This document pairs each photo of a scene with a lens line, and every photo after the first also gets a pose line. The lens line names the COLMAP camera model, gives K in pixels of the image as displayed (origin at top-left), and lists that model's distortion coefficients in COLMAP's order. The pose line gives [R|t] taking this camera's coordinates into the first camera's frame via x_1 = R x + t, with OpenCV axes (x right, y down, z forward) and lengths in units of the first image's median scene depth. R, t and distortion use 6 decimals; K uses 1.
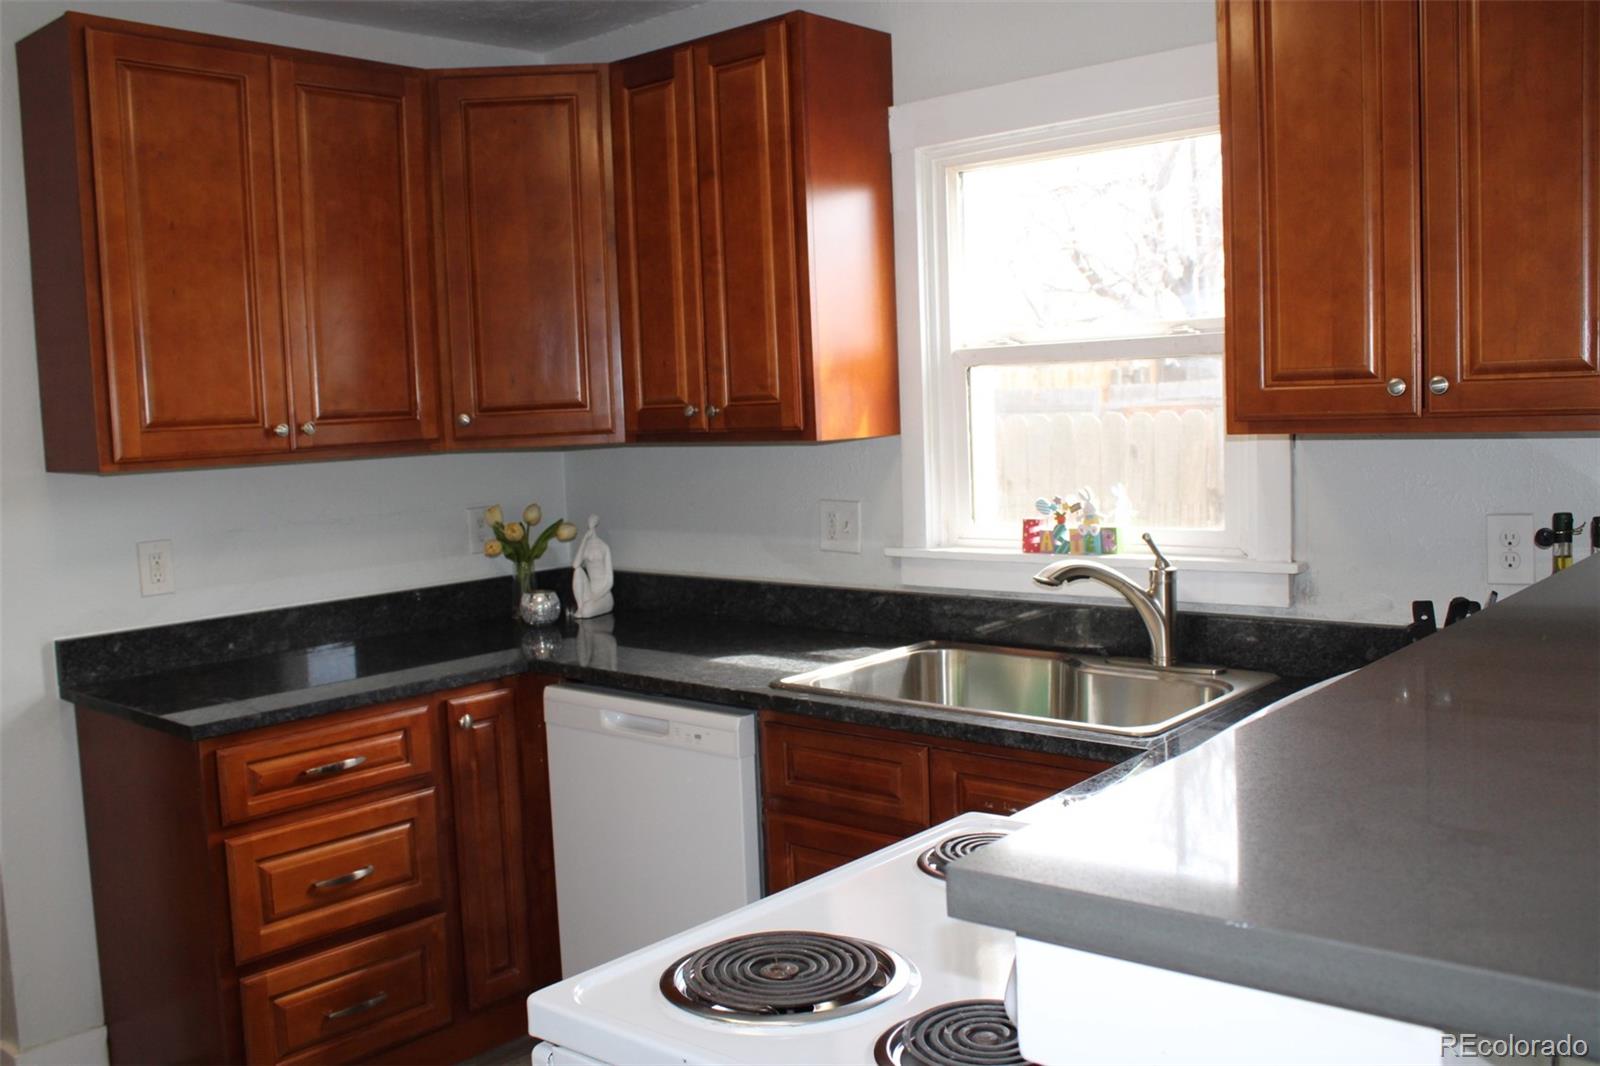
lens RADIAL K [[1413.0, 0, 802.3], [0, 1413.0, 527.4], [0, 0, 1]] dist [-0.120969, 0.041331]
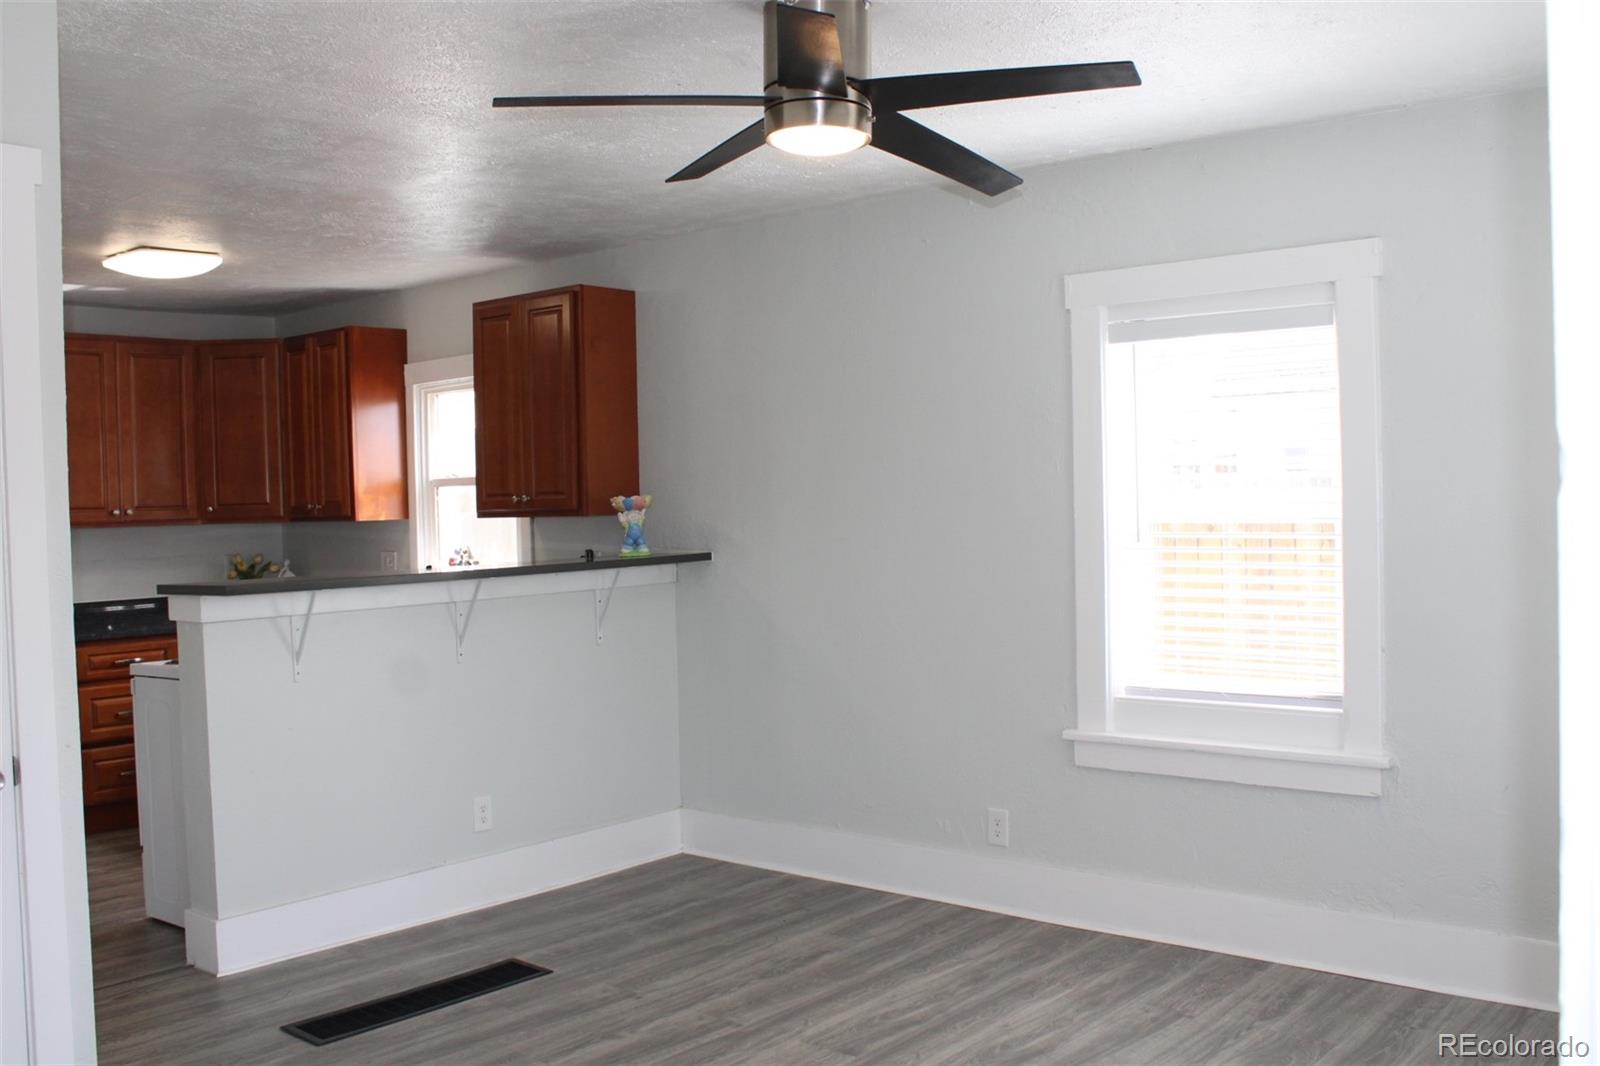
lens RADIAL K [[1413.0, 0, 805.9], [0, 1413.0, 541.6], [0, 0, 1]] dist [-0.120969, 0.041331]
pose [[0.999749, 0.012632, 0.018501, 0.694745], [-0.011511, 0.998162, -0.059493, 0.094760], [-0.019219, 0.059265, 0.998057, -1.216618]]
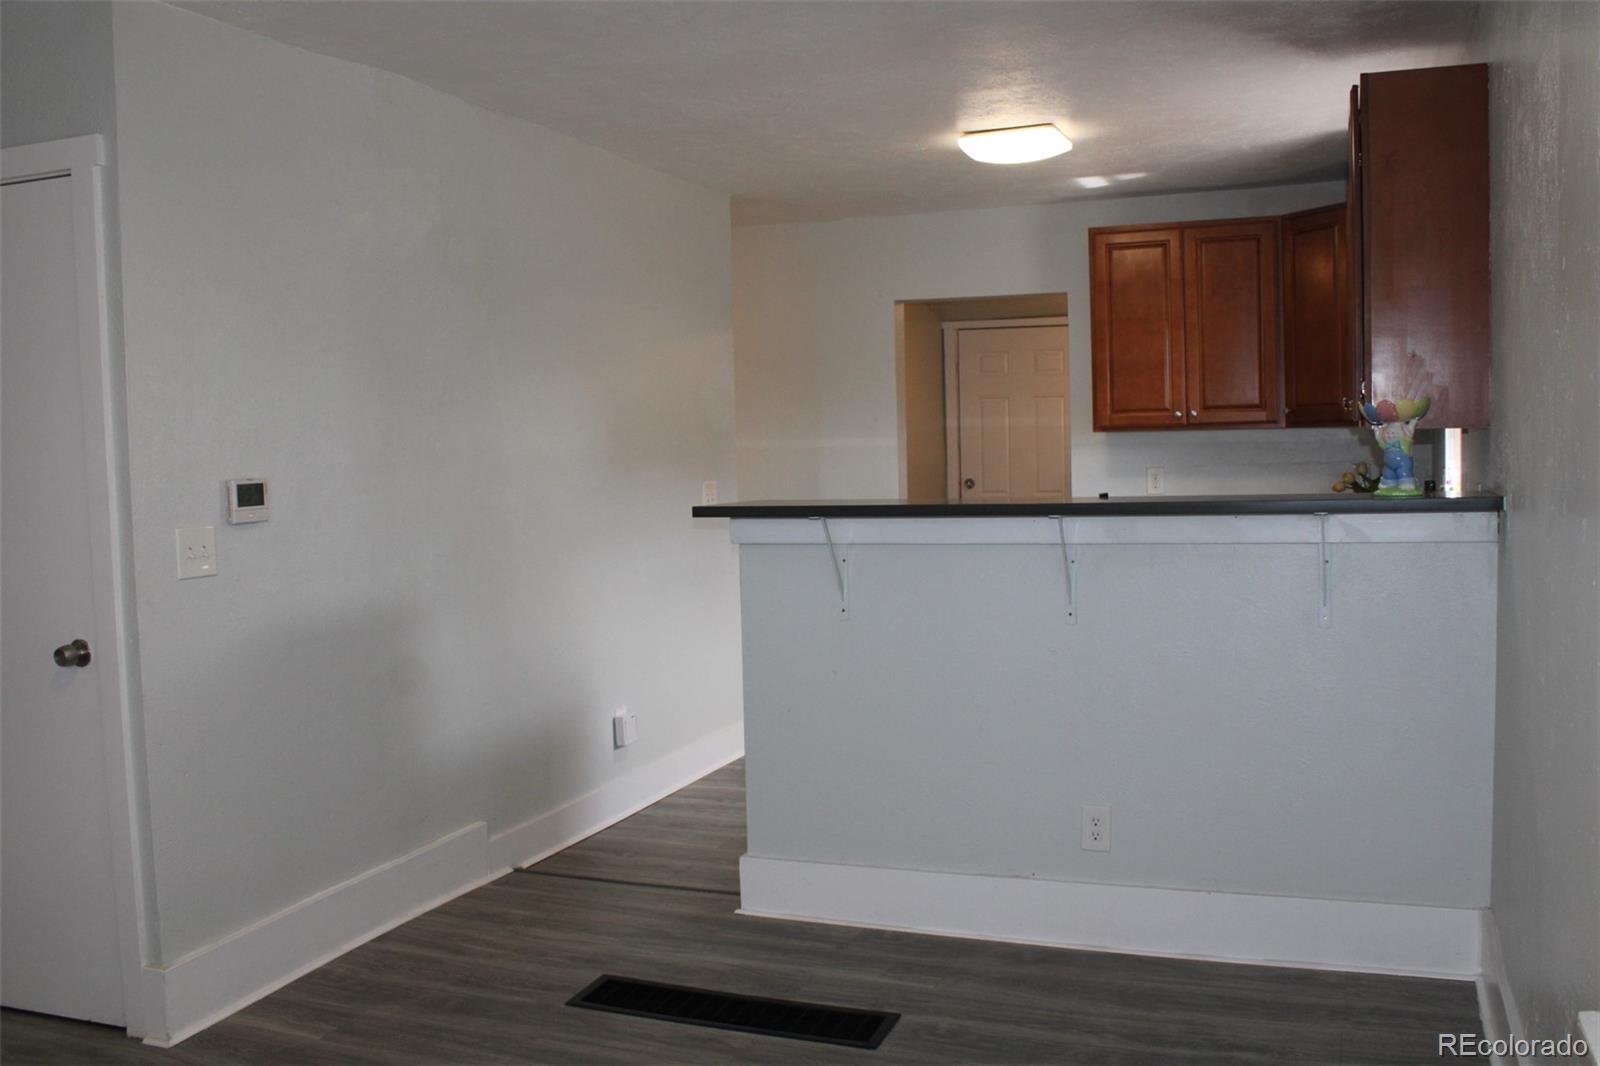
lens RADIAL K [[1413.0, 0, 800.0], [0, 1413.0, 526.4], [0, 0, 1]] dist [-0.120969, 0.041331]
pose [[0.372871, 0.091332, -0.923377, 1.359659], [-0.073435, 0.994927, 0.068755, -0.008275], [0.924973, 0.042171, 0.377686, -0.275456]]
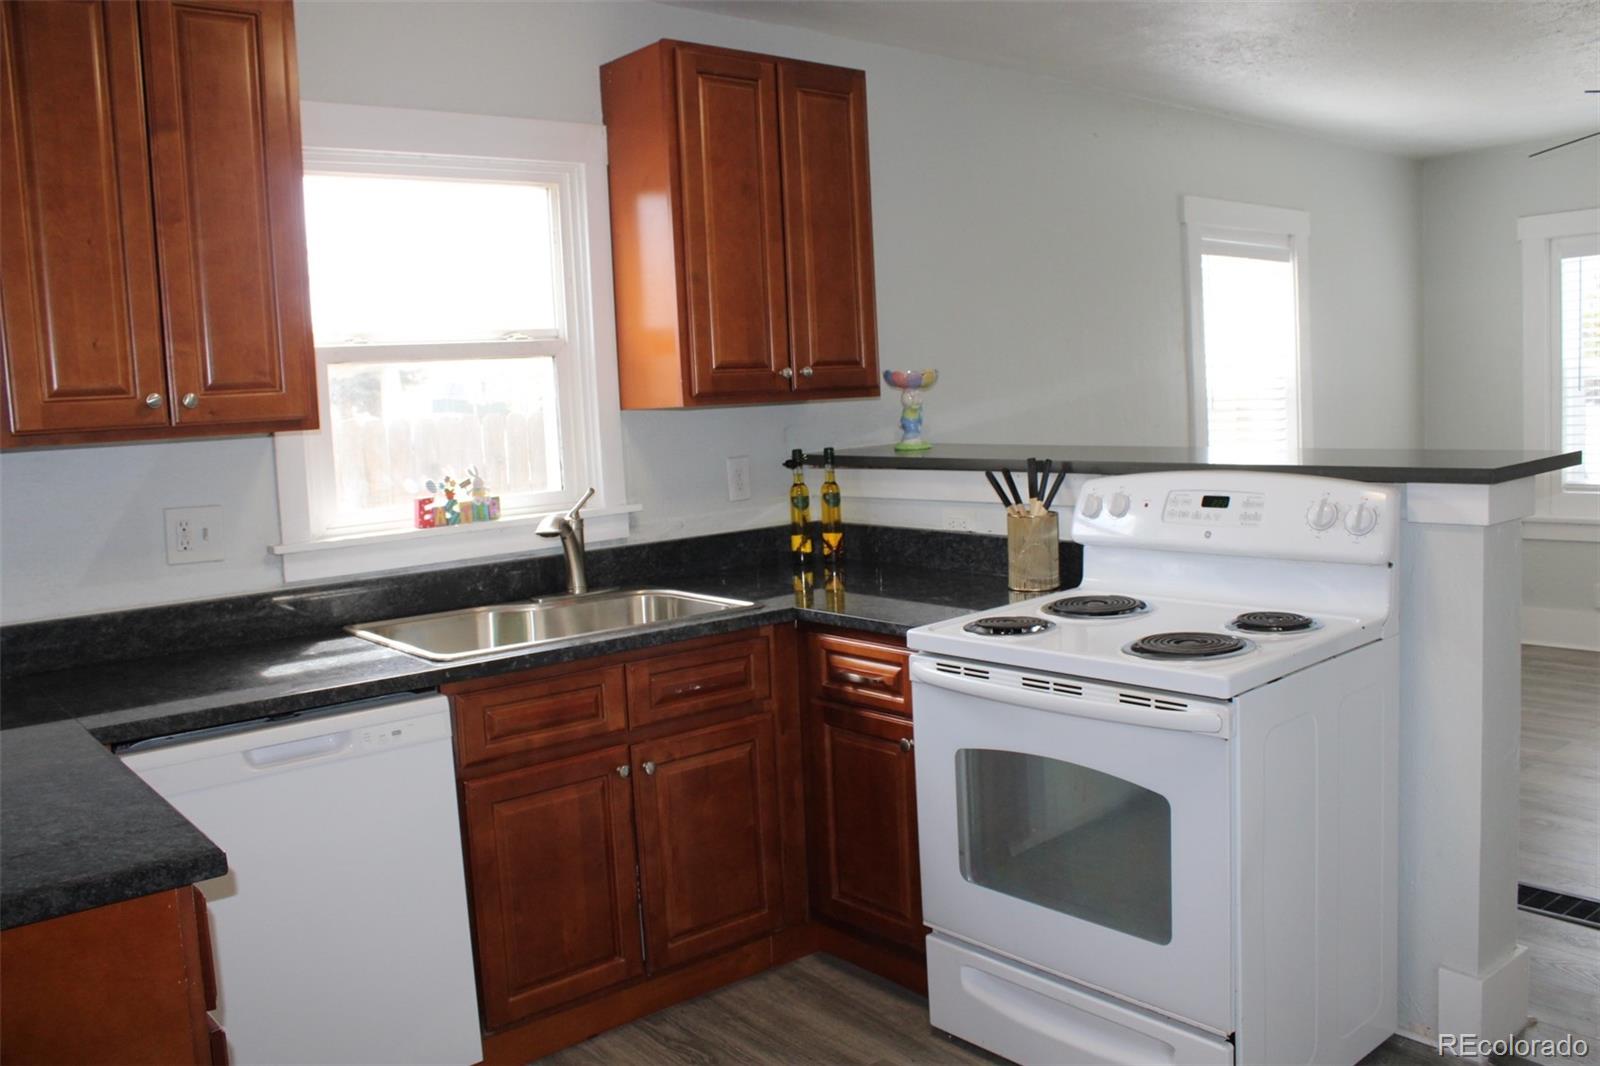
lens RADIAL K [[1339.4, 0, 805.4], [0, 1339.4, 536.2], [0, 0, 1]] dist [-0.159587, 0.125889]
pose [[0.148544, -0.077236, 0.985885, -0.828070], [0.125047, 0.990410, 0.058750, 0.000192], [-0.980968, 0.114555, 0.156778, 0.534062]]
